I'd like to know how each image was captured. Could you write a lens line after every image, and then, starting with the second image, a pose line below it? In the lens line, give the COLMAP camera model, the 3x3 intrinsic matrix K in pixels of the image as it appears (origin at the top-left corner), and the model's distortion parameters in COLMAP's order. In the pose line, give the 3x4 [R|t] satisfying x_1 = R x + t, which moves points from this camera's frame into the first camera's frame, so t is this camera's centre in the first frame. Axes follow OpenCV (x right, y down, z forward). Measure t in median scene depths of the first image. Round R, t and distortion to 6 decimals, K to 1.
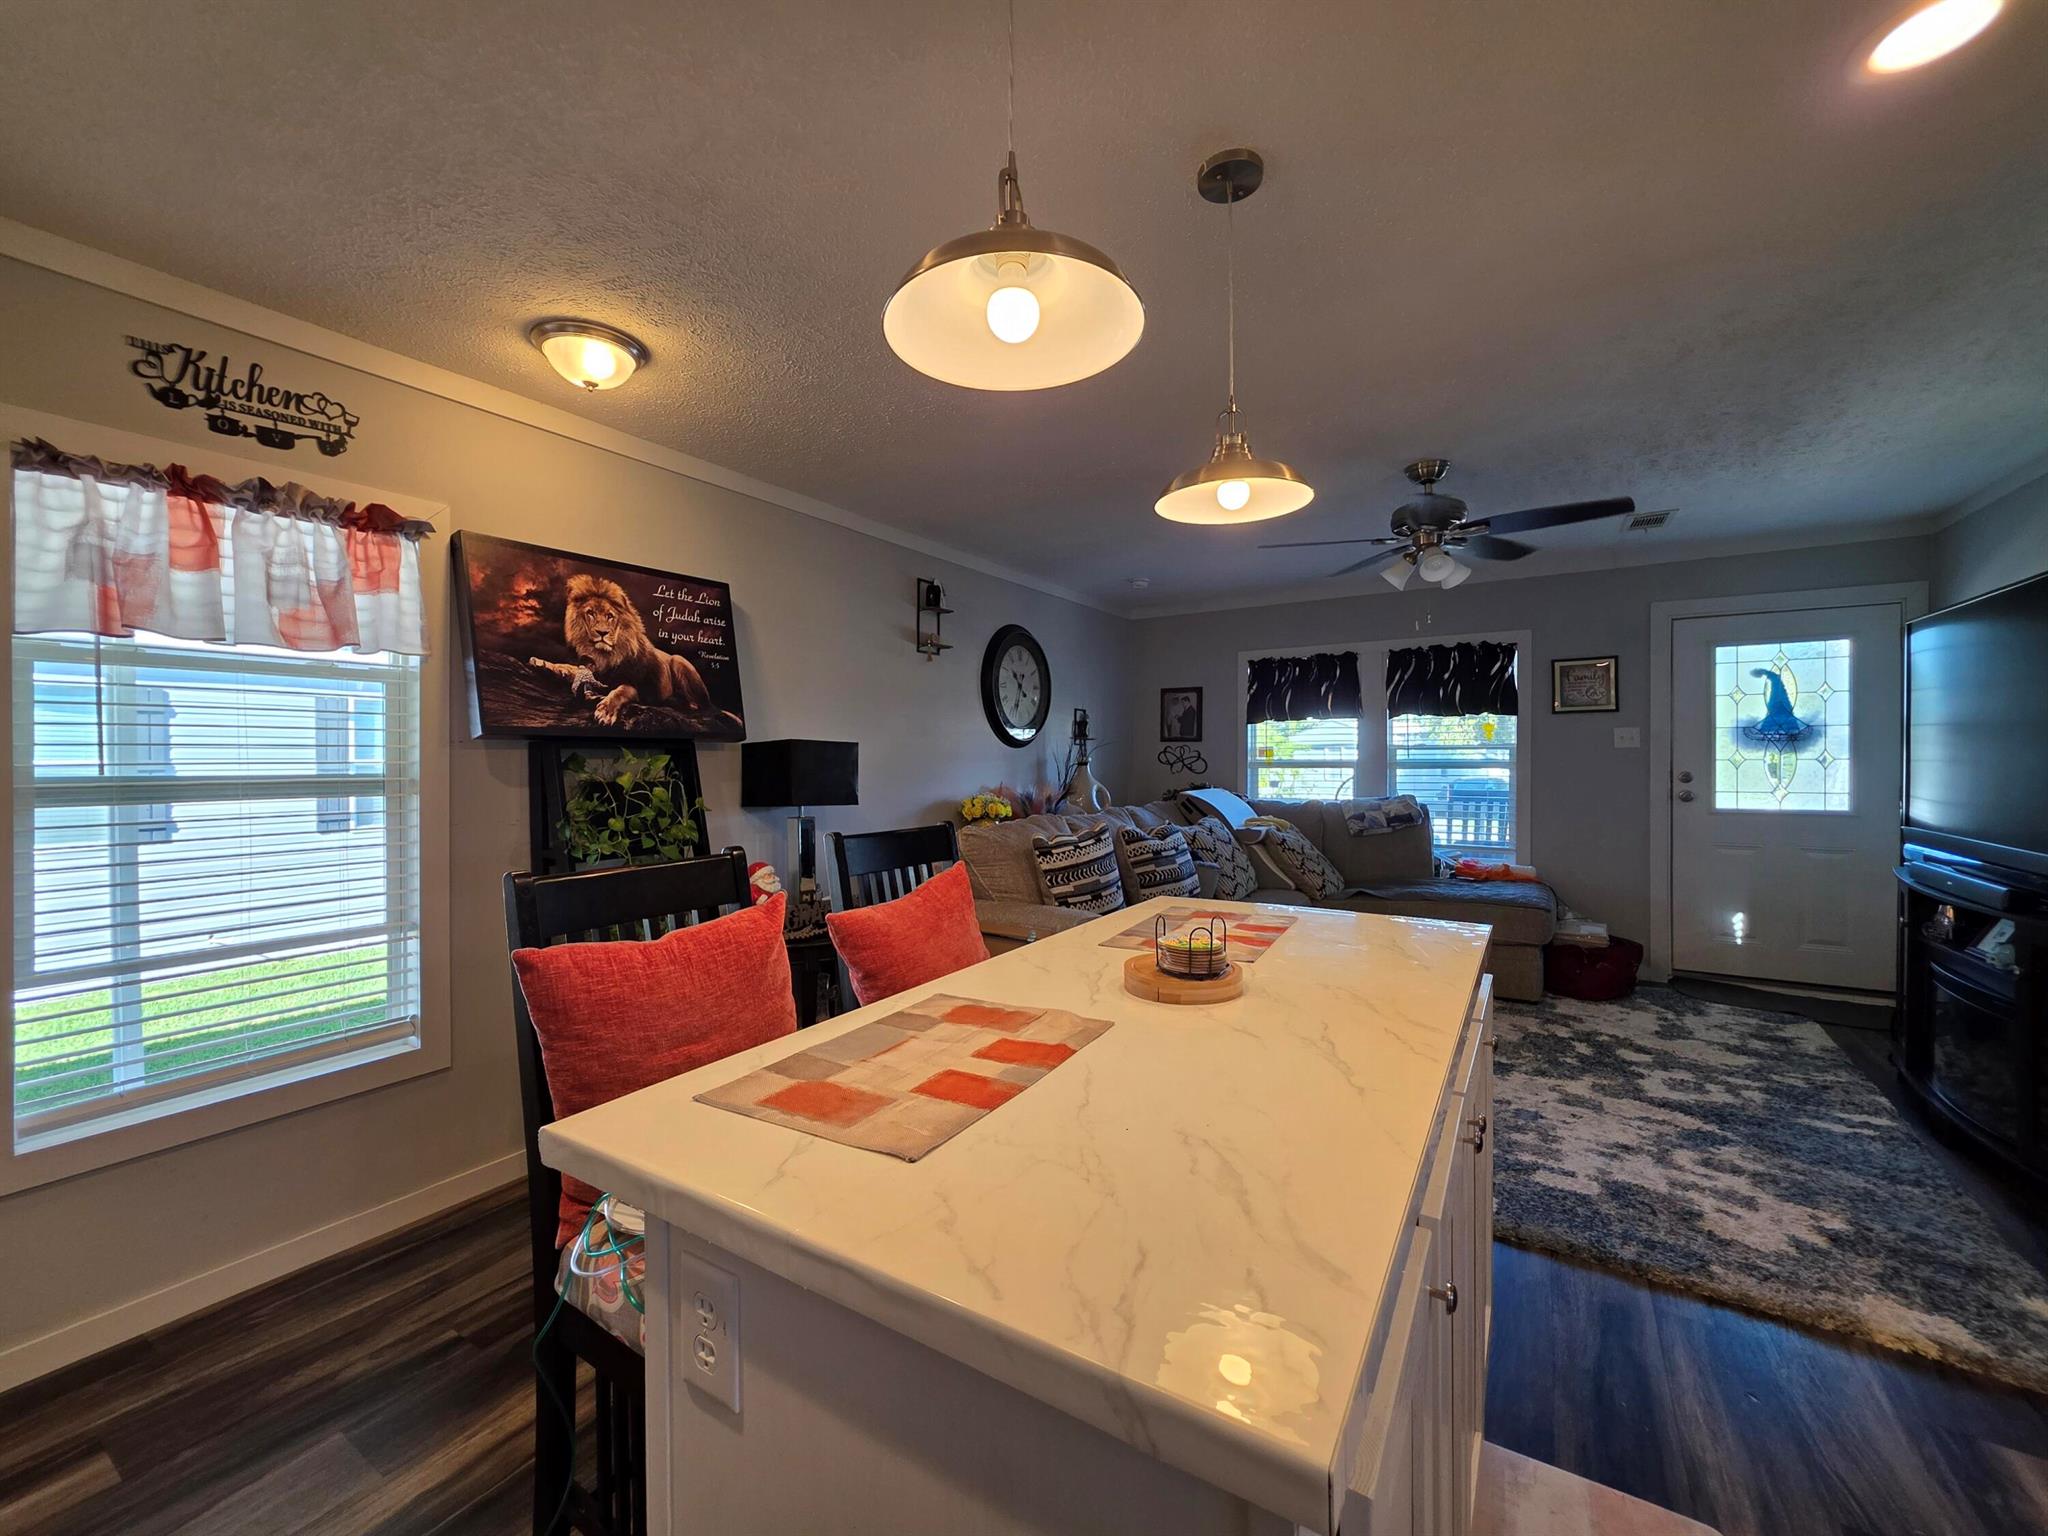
lens RADIAL K [[817.4, 0, 1024.0], [0, 817.4, 768.0], [0, 0, 1]] dist [-0.000233, 0.000071]
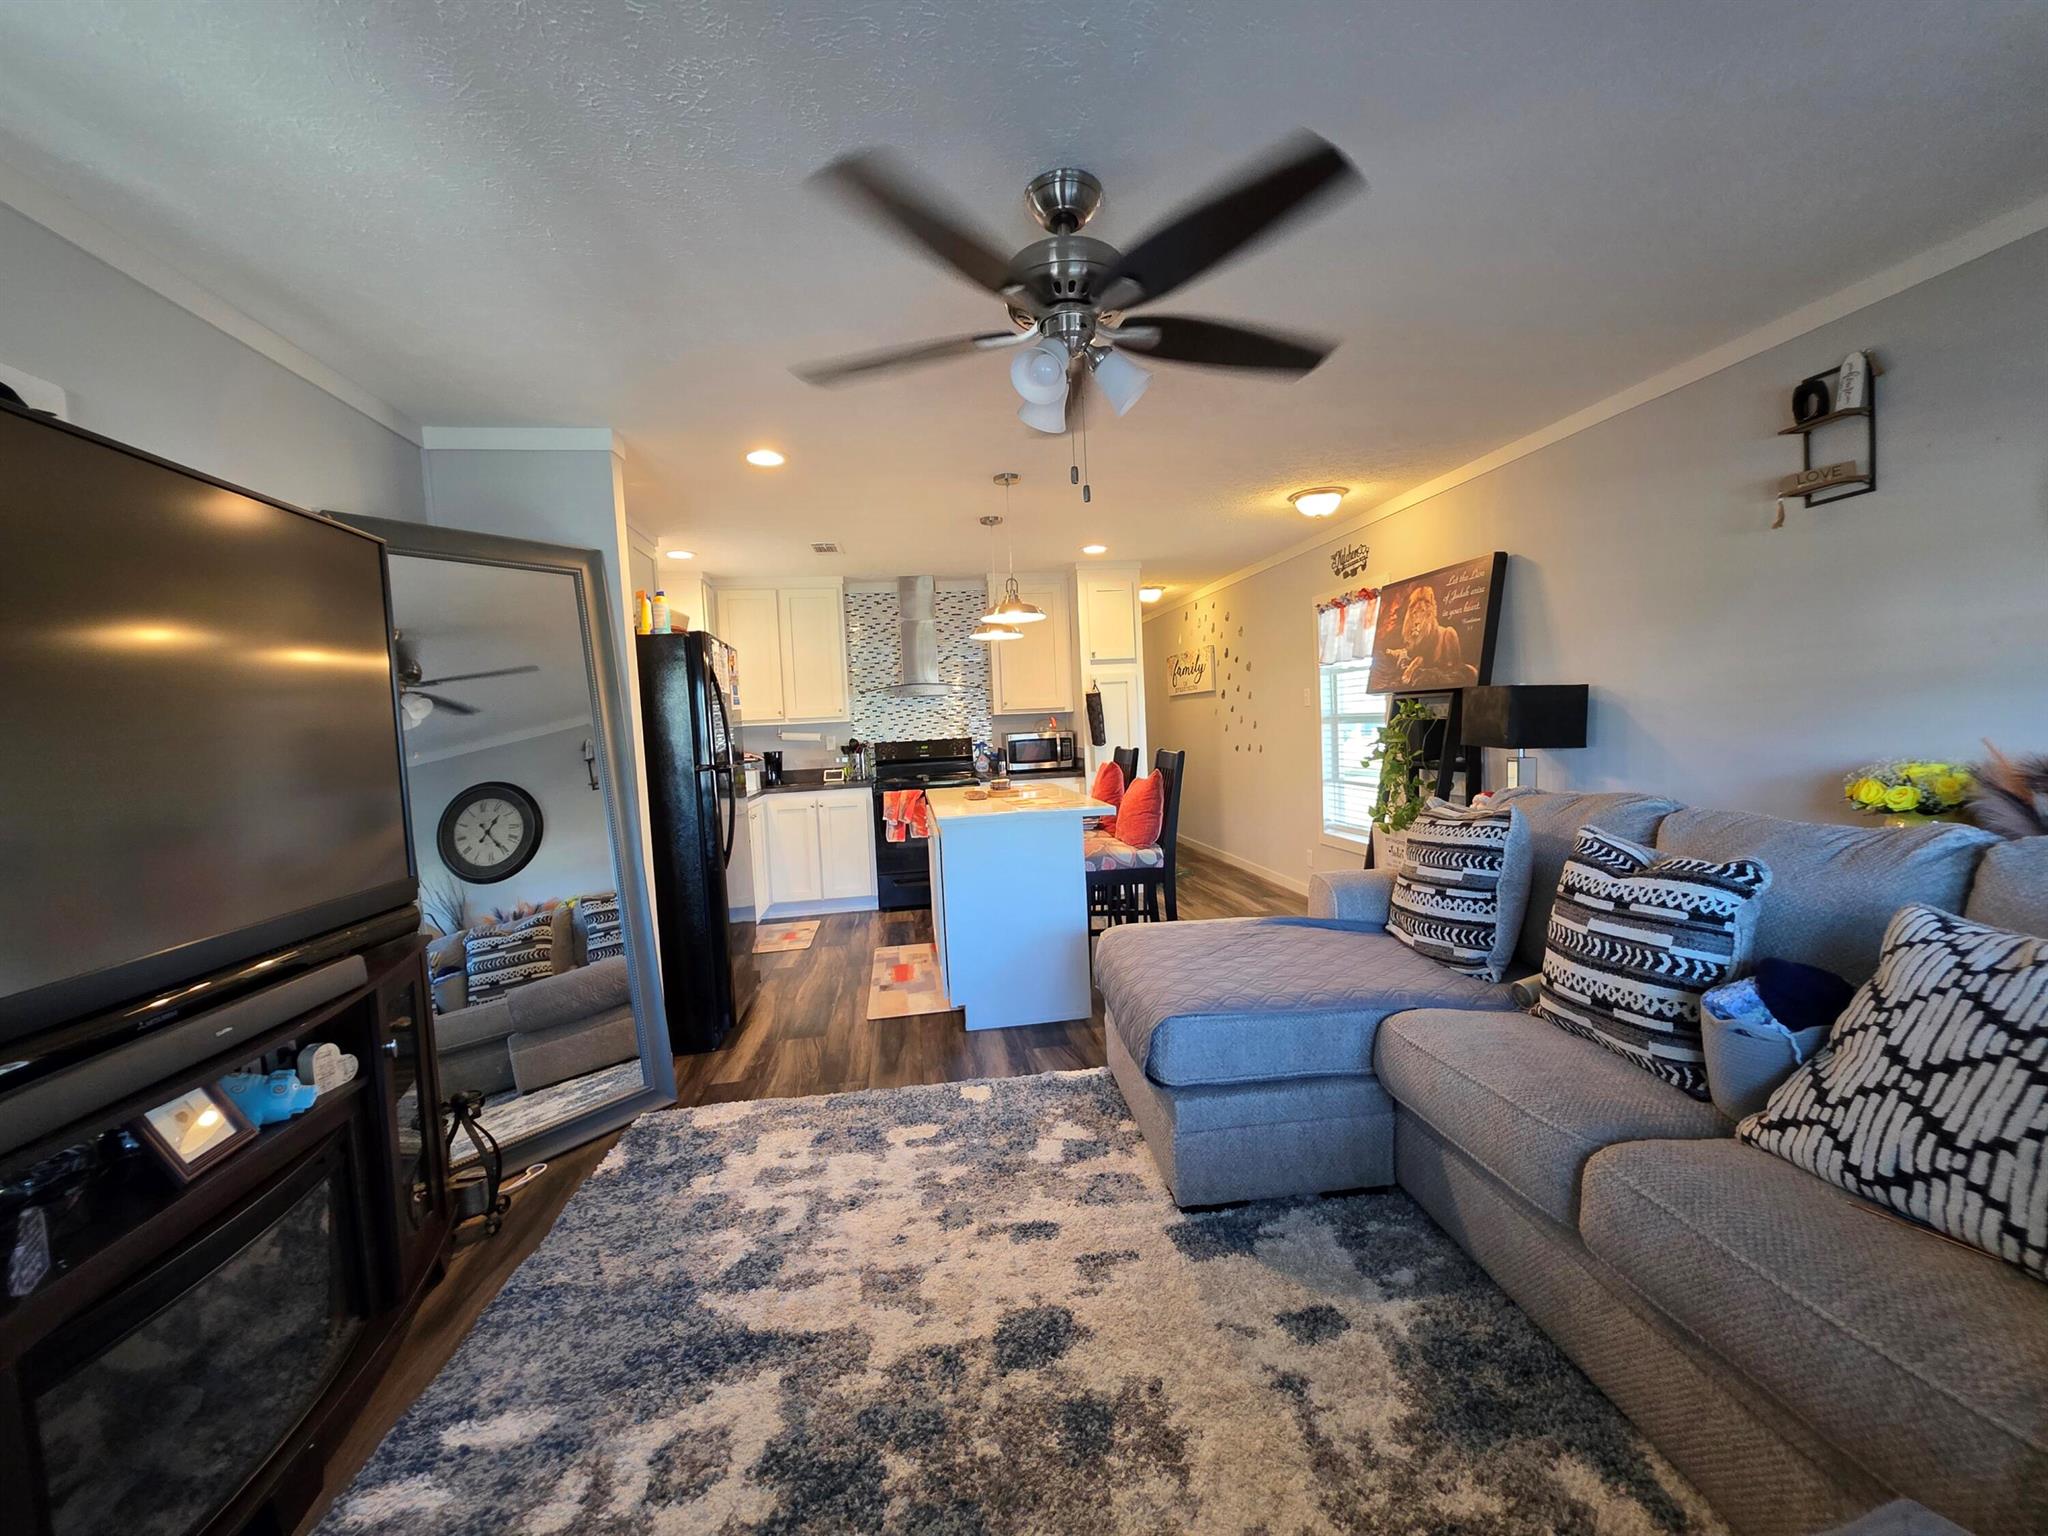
lens RADIAL K [[817.4, 0, 1024.0], [0, 817.4, 768.0], [0, 0, 1]] dist [-0.000233, 0.000071]
pose [[-0.756835, 0.076374, -0.649128, 1.064517], [0.042027, 0.996781, 0.068276, -0.028466], [0.652253, 0.024393, -0.757609, 1.662931]]
